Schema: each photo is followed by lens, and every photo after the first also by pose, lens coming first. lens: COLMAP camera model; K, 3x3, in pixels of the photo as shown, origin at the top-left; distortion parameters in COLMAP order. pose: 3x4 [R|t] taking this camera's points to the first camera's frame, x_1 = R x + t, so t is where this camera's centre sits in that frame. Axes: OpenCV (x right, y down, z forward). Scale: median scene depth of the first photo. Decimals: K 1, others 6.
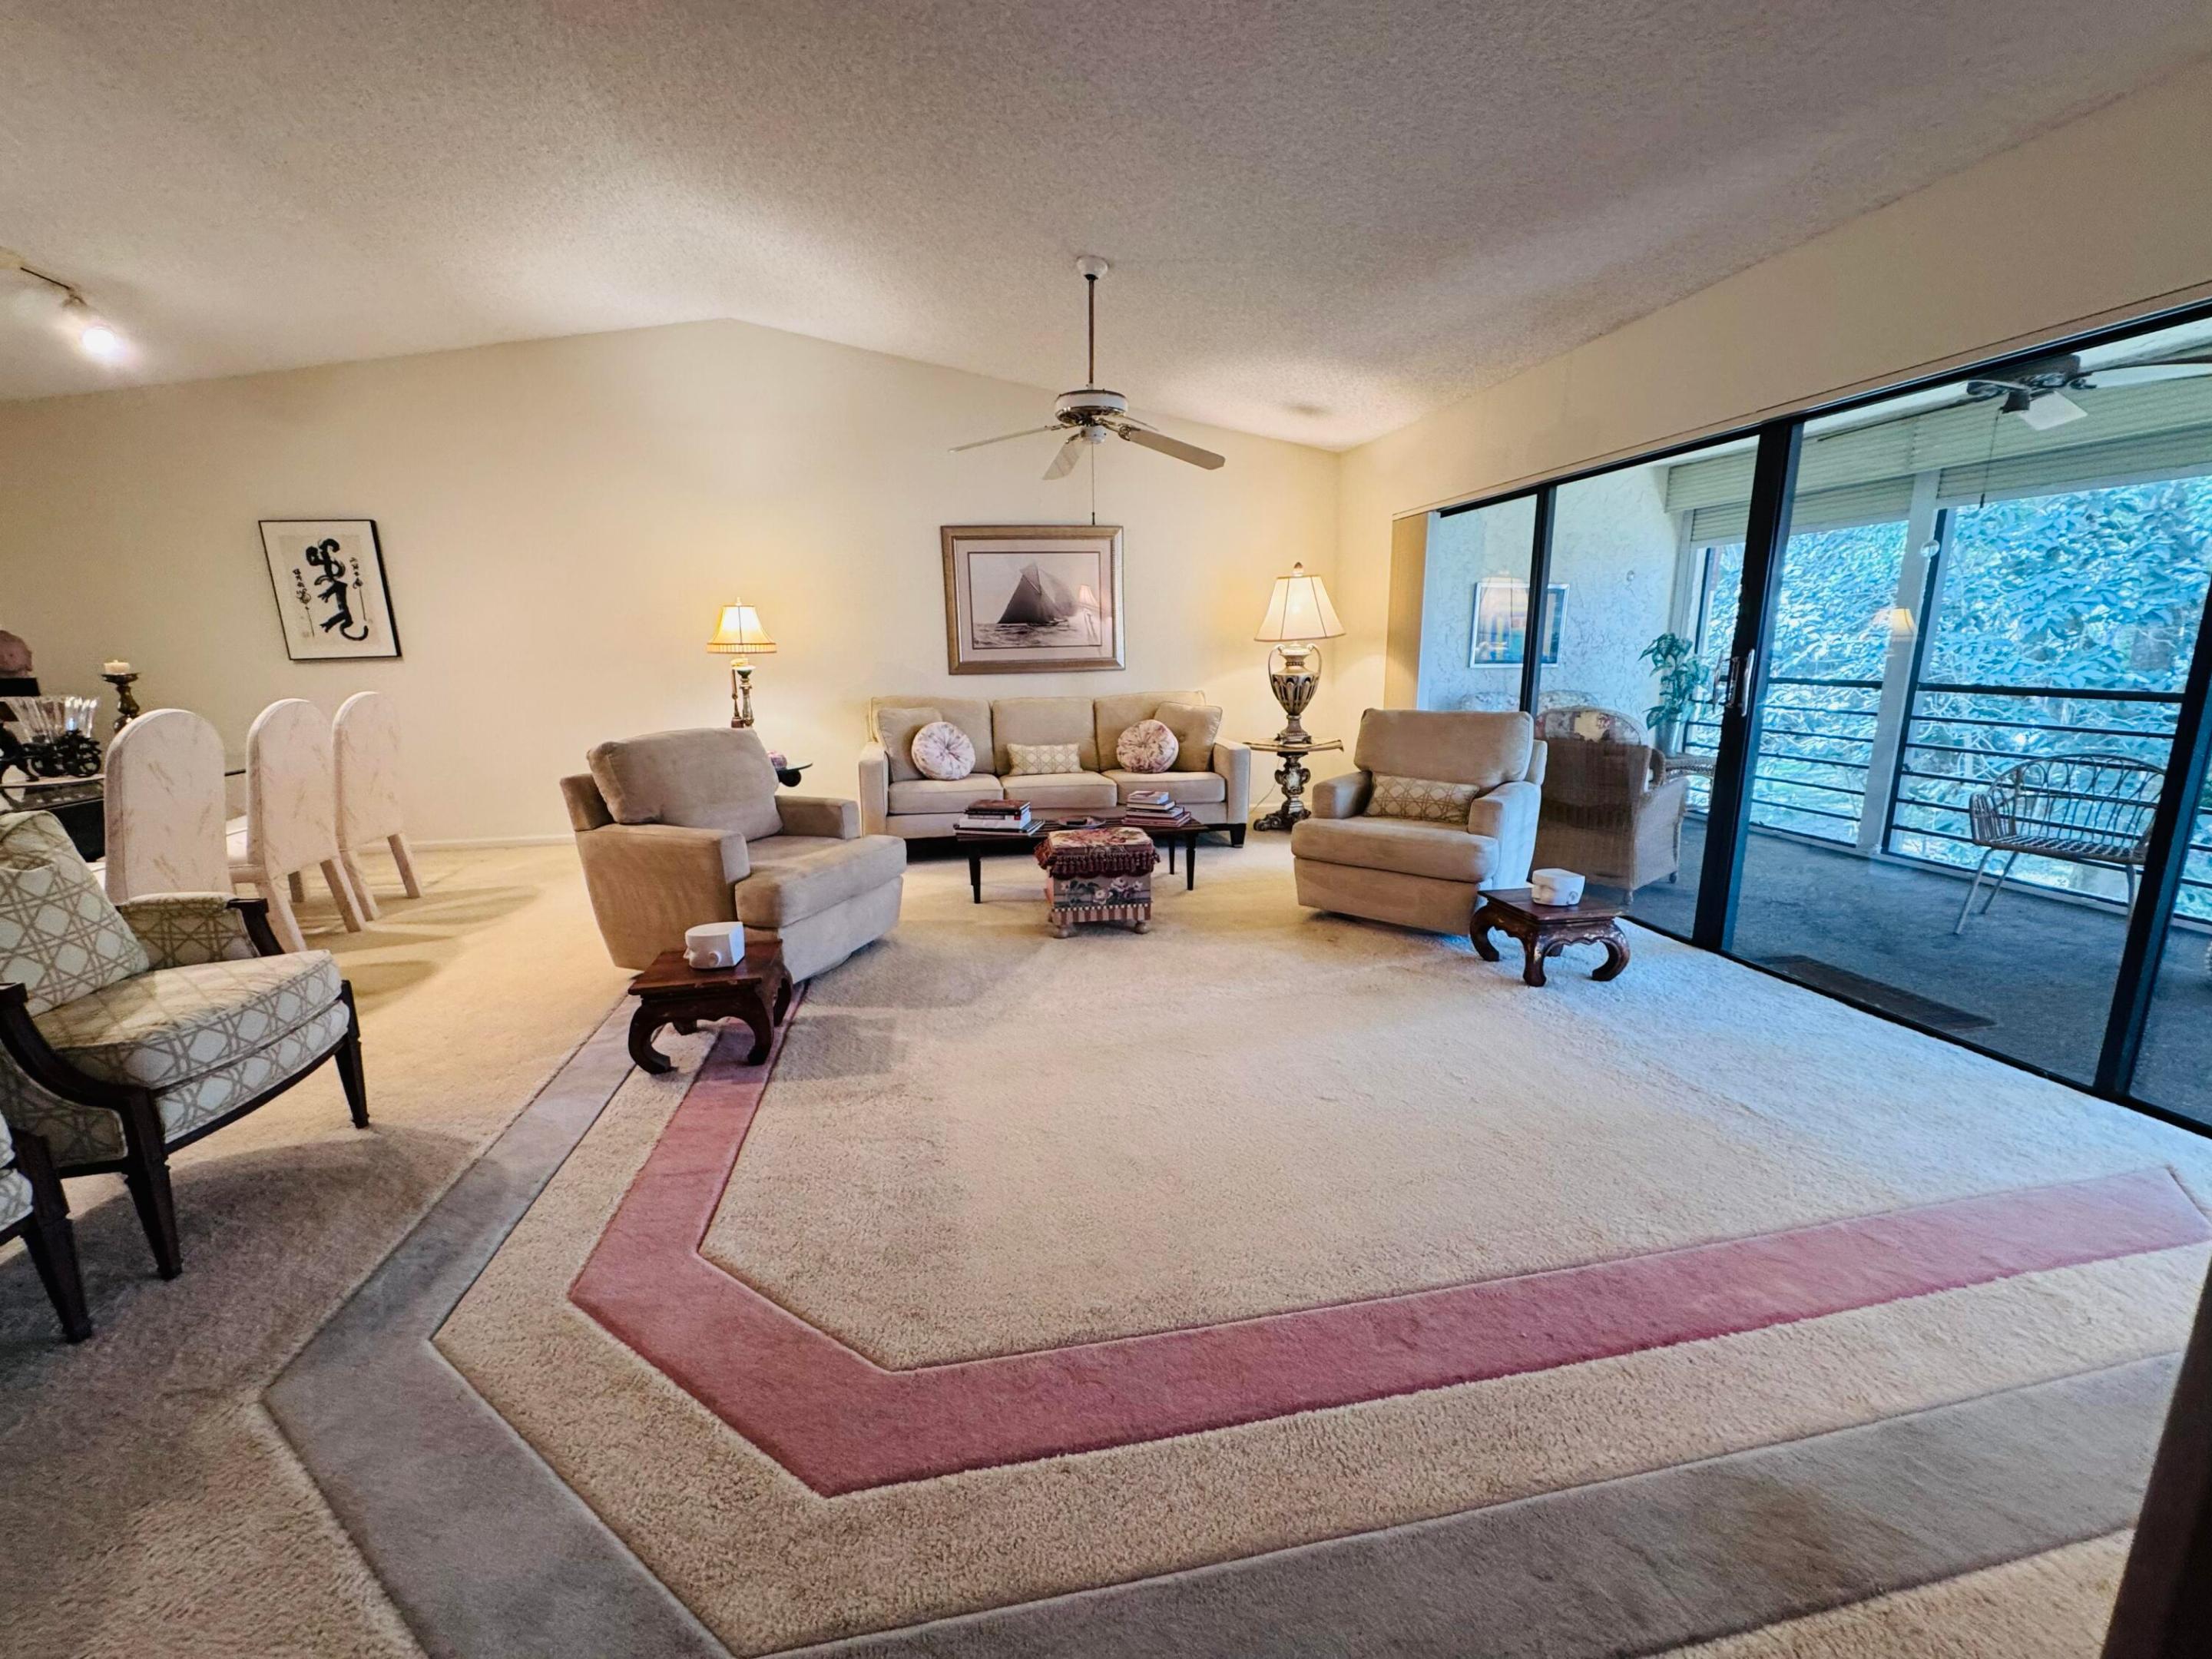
lens RADIAL K [[883.4, 0, 1100.0], [0, 883.4, 824.6], [0, 0, 1]] dist [-0.003400, 0.000357]
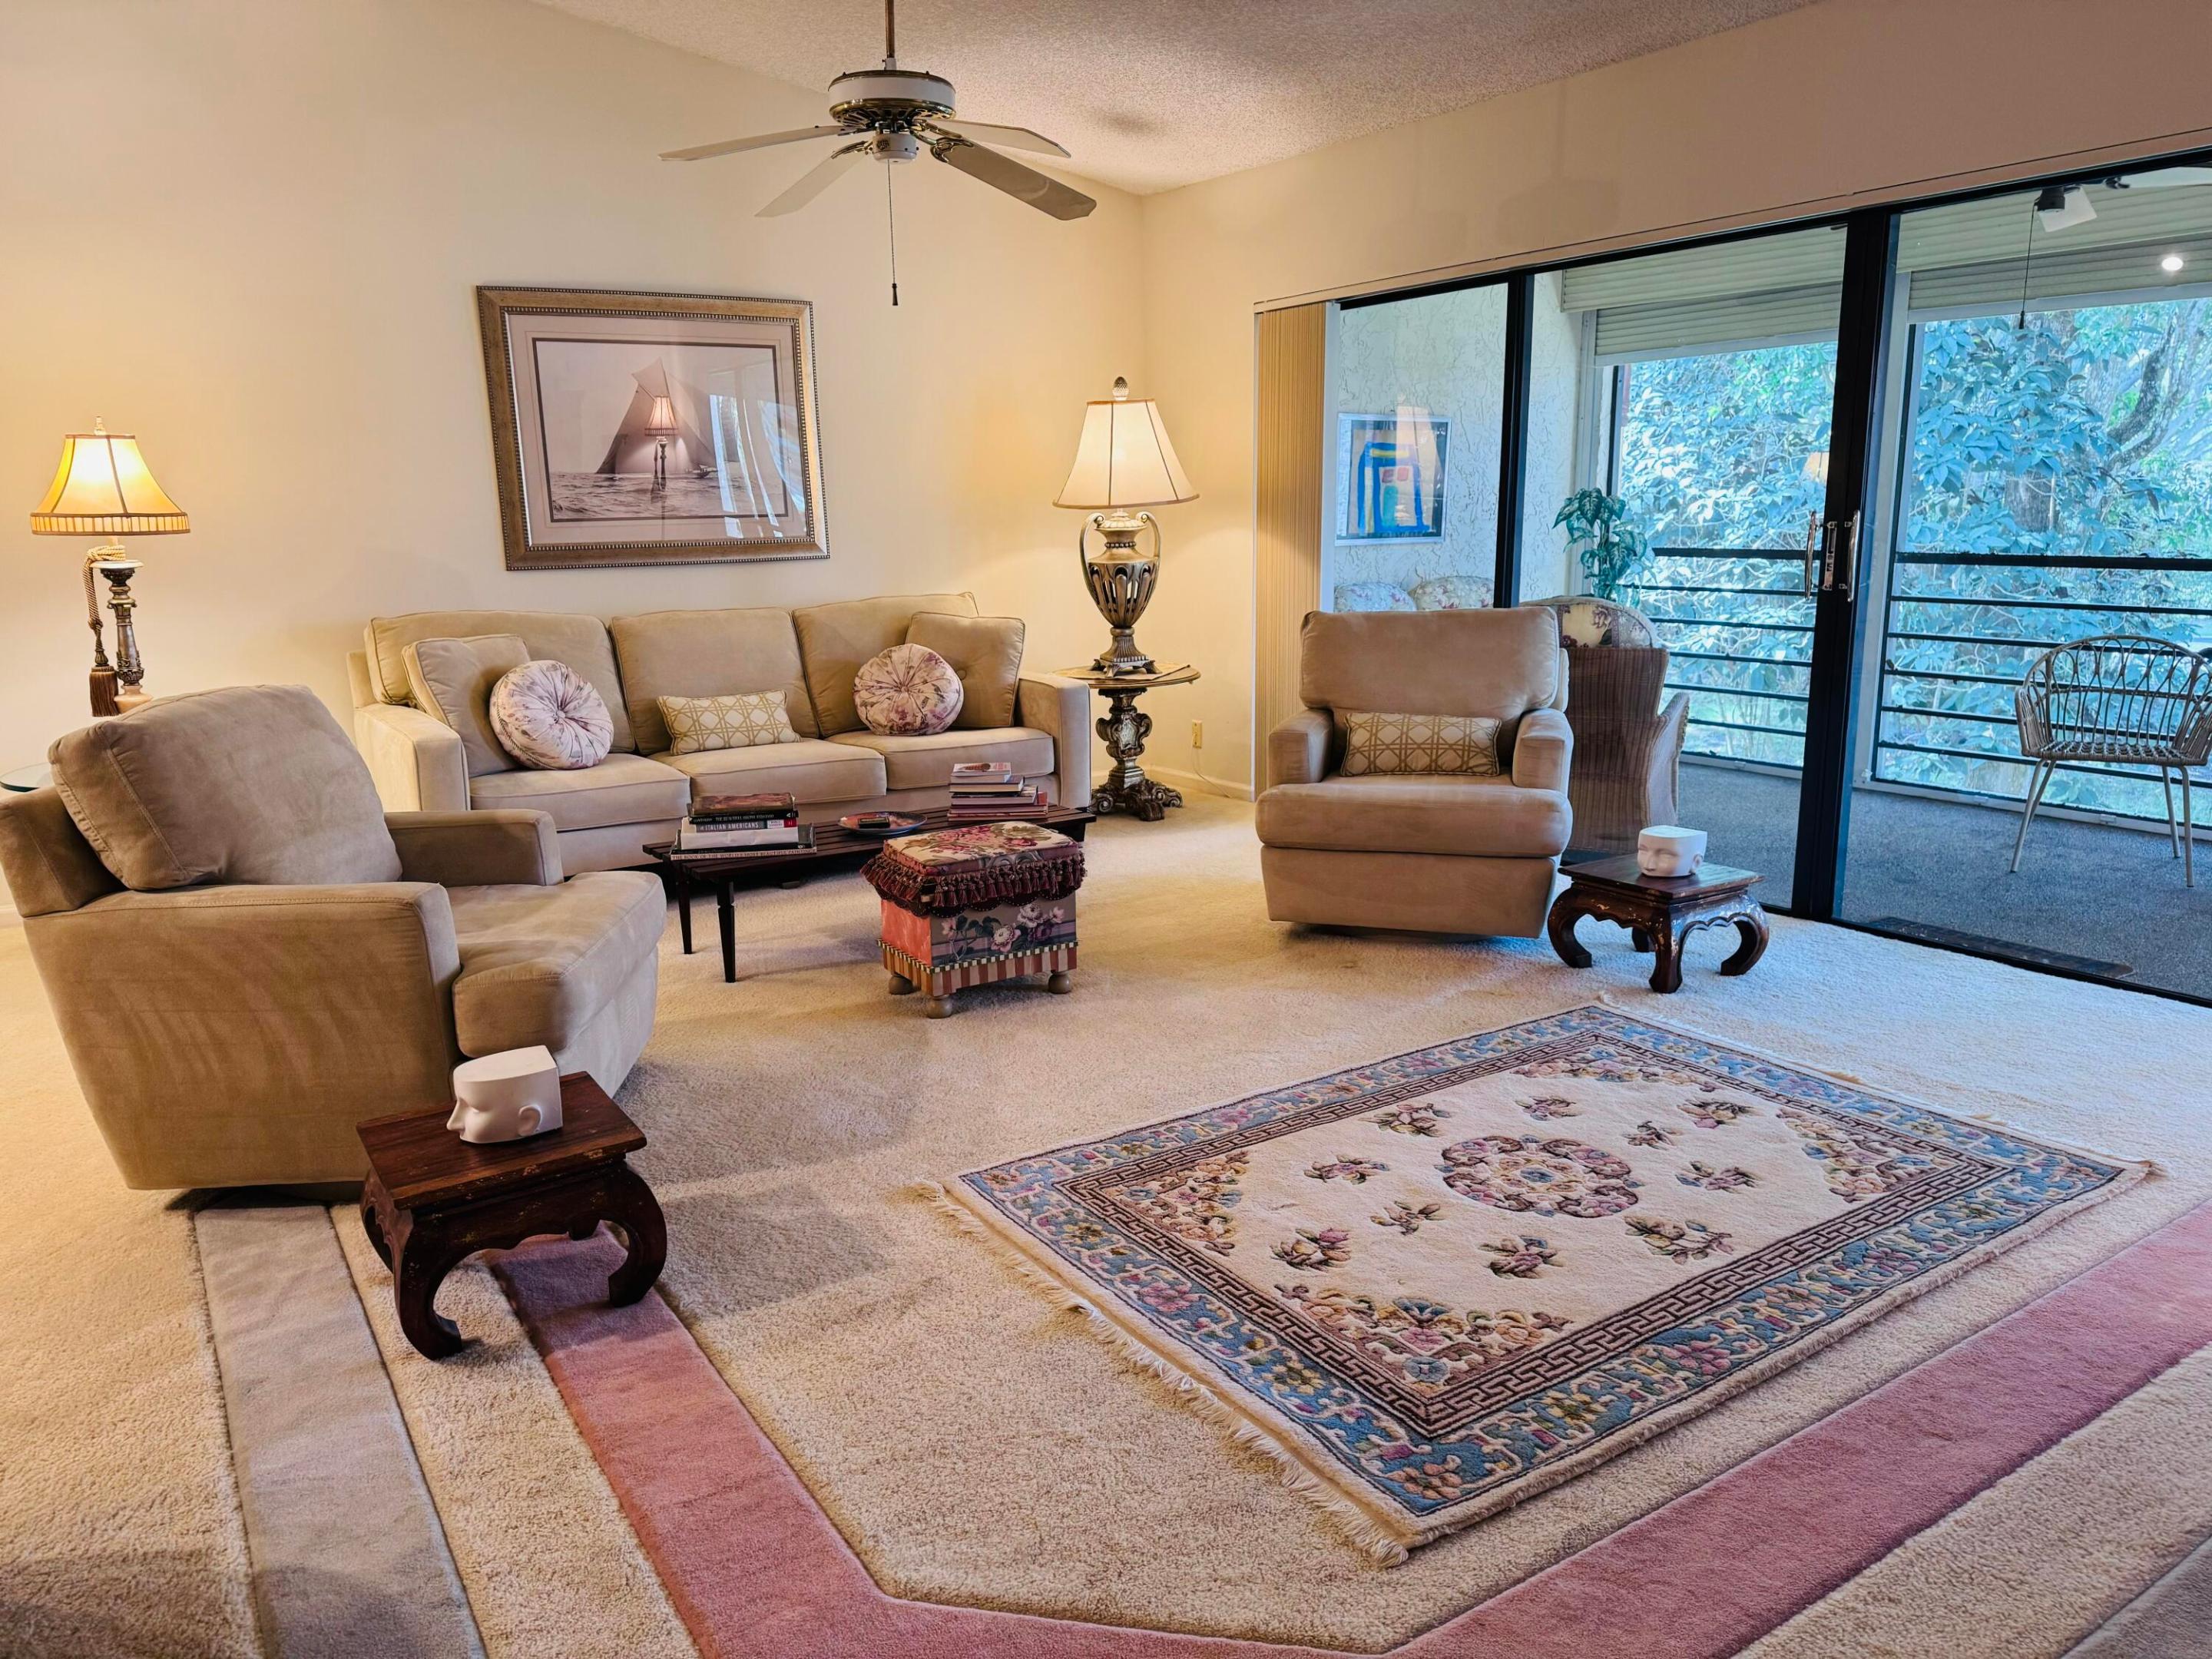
lens RADIAL K [[1552.7, 0, 1100.6], [0, 1552.7, 838.8], [0, 0, 1]] dist [0.040463, -0.041626]
pose [[0.924731, -0.085368, 0.370923, -0.311872], [0.082282, 0.996316, 0.024169, -0.005816], [-0.371620, 0.008171, 0.928349, 0.005447]]
